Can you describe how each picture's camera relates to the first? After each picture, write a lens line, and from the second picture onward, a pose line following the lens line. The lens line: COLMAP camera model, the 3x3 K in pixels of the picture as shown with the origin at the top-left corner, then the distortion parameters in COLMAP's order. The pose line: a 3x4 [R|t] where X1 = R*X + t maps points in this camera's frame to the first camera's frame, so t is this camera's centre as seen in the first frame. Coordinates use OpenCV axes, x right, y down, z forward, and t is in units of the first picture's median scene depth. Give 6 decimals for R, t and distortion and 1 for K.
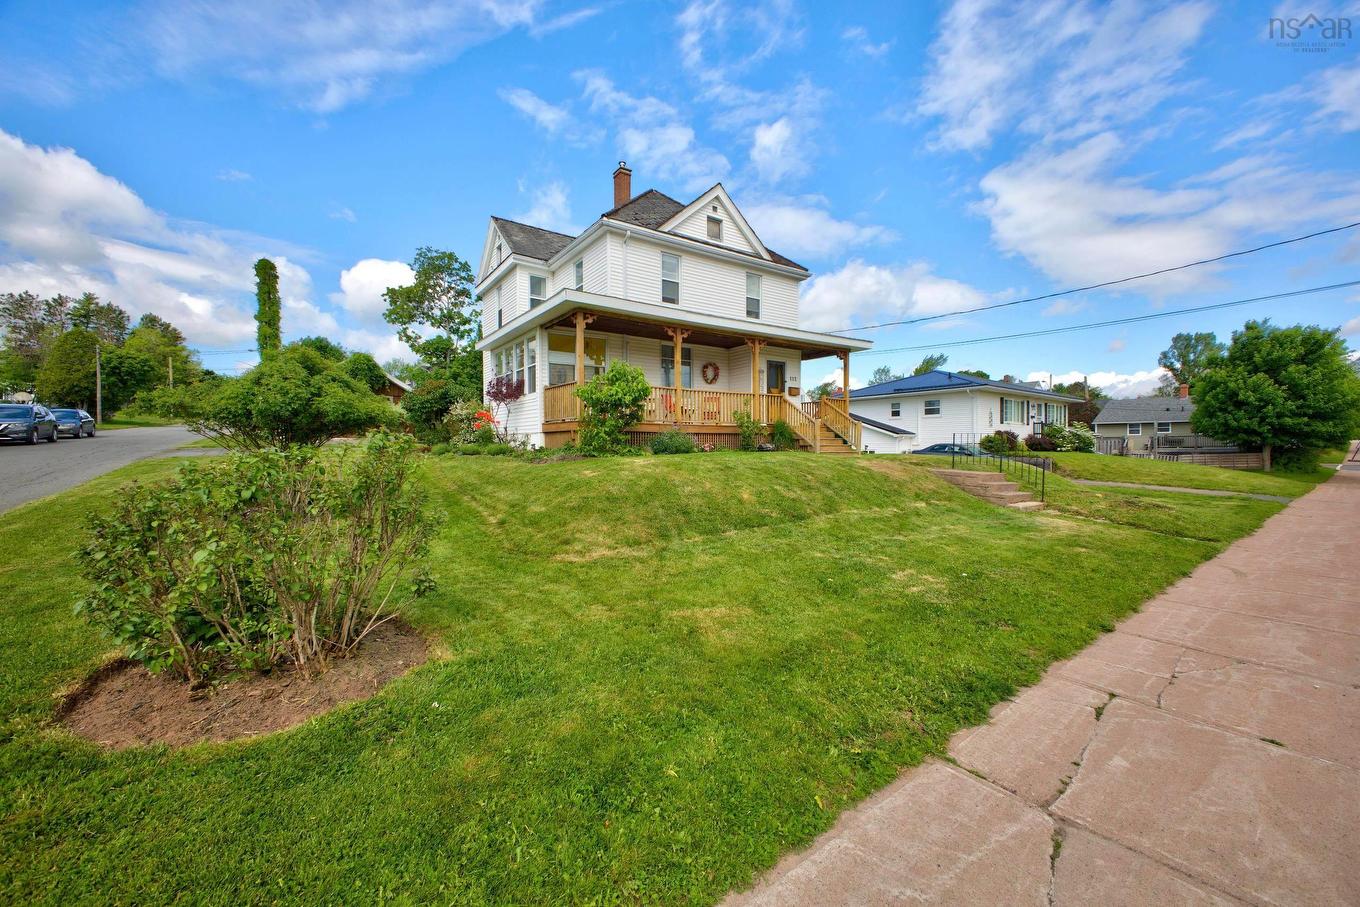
lens RADIAL K [[534.5, 0, 682.6], [0, 534.5, 445.9], [0, 0, 1]] dist [0.004778, -0.000563]
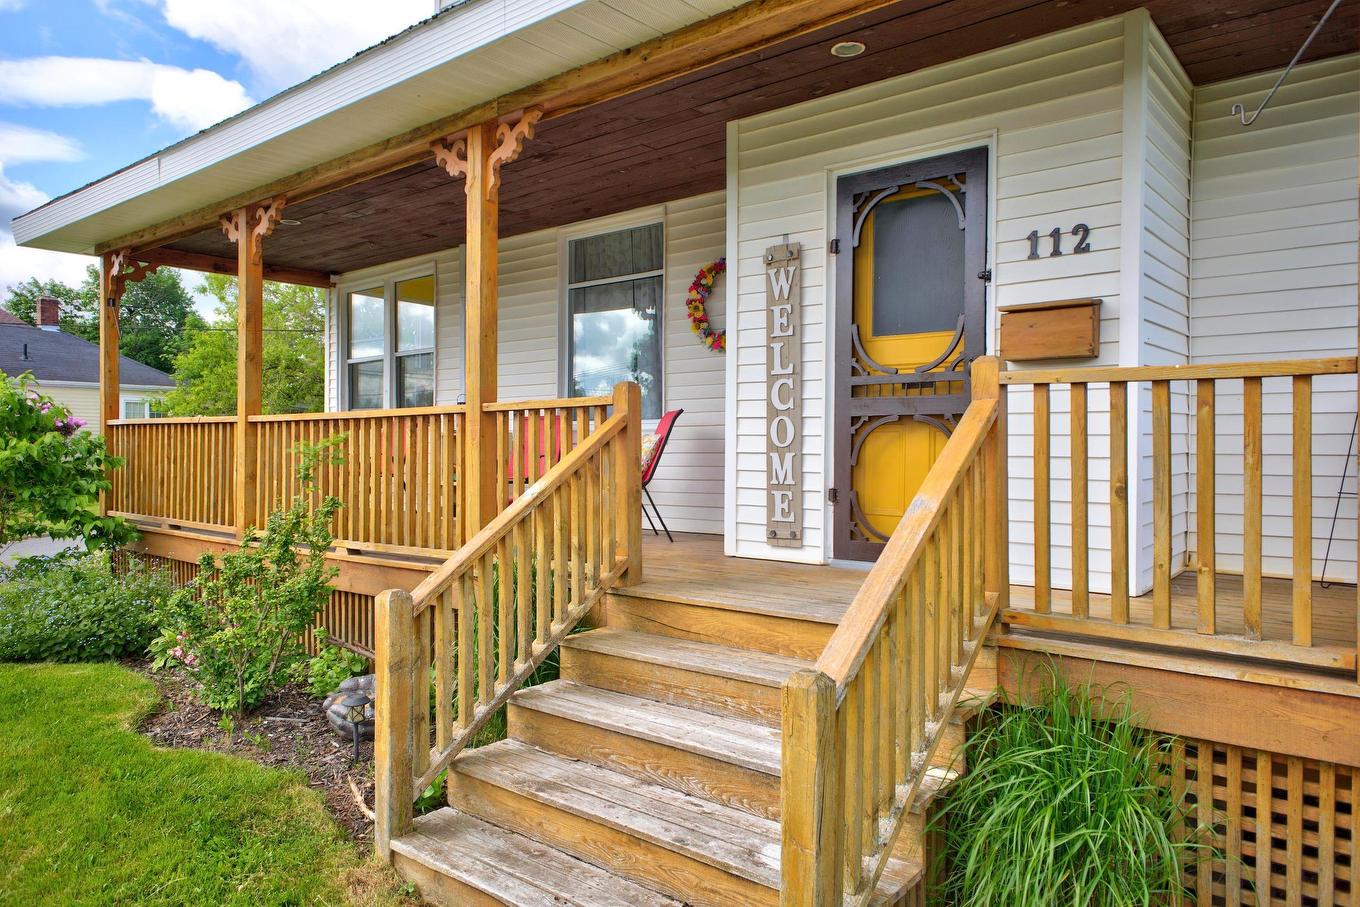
lens RADIAL K [[910.6, 0, 675.5], [0, 910.6, 433.1], [0, 0, 1]] dist [0.004449, -0.000216]
pose [[0.272964, -0.012038, -0.961949, 0.419791], [-0.008139, 0.999857, -0.014822, -0.073848], [0.961990, 0.011876, 0.272827, 0.867352]]
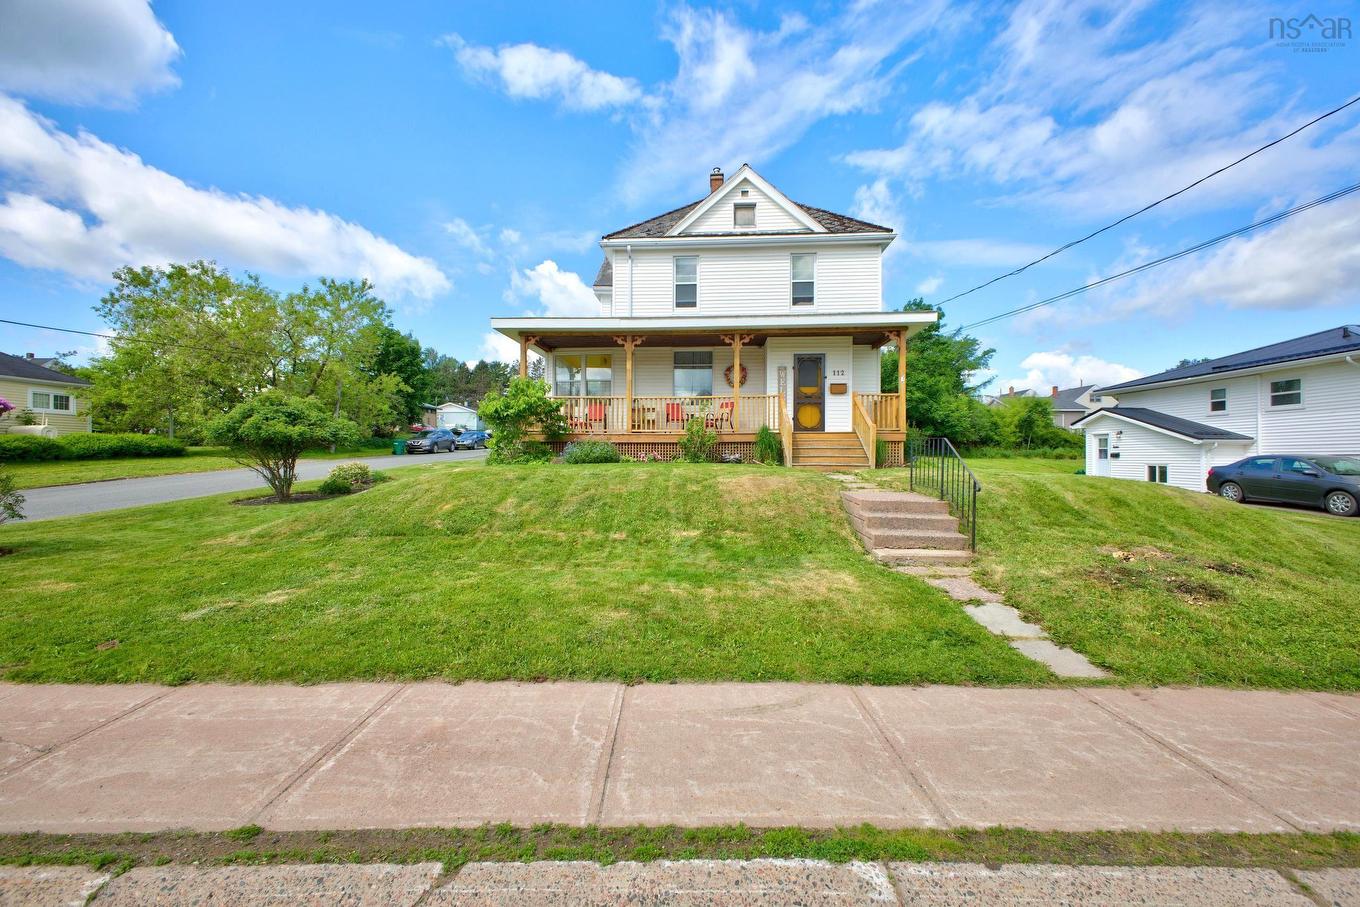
lens RADIAL K [[534.5, 0, 682.6], [0, 534.5, 445.9], [0, 0, 1]] dist [0.004778, -0.000563]
pose [[0.785721, -0.007288, -0.618538, 0.535438], [-0.004879, 0.999826, -0.017979, -0.000393], [0.618562, 0.017145, 0.785549, 0.234403]]
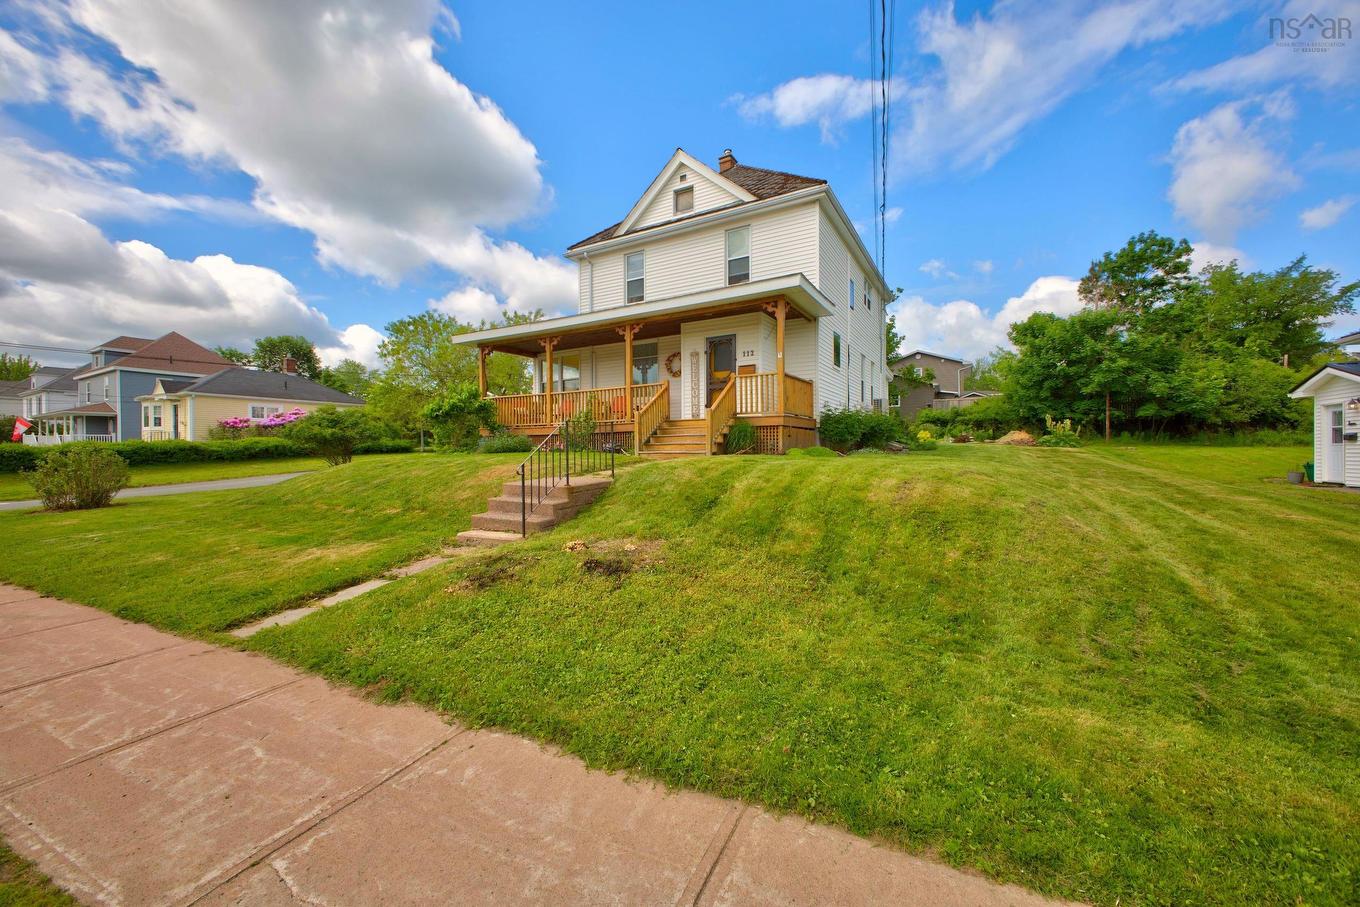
lens RADIAL K [[534.5, 0, 682.6], [0, 534.5, 445.9], [0, 0, 1]] dist [0.004778, -0.000563]
pose [[0.428417, -0.011521, -0.903508, 0.858530], [0.006351, 0.999932, -0.009739, 0.008700], [0.903559, -0.001565, 0.428461, 0.621847]]
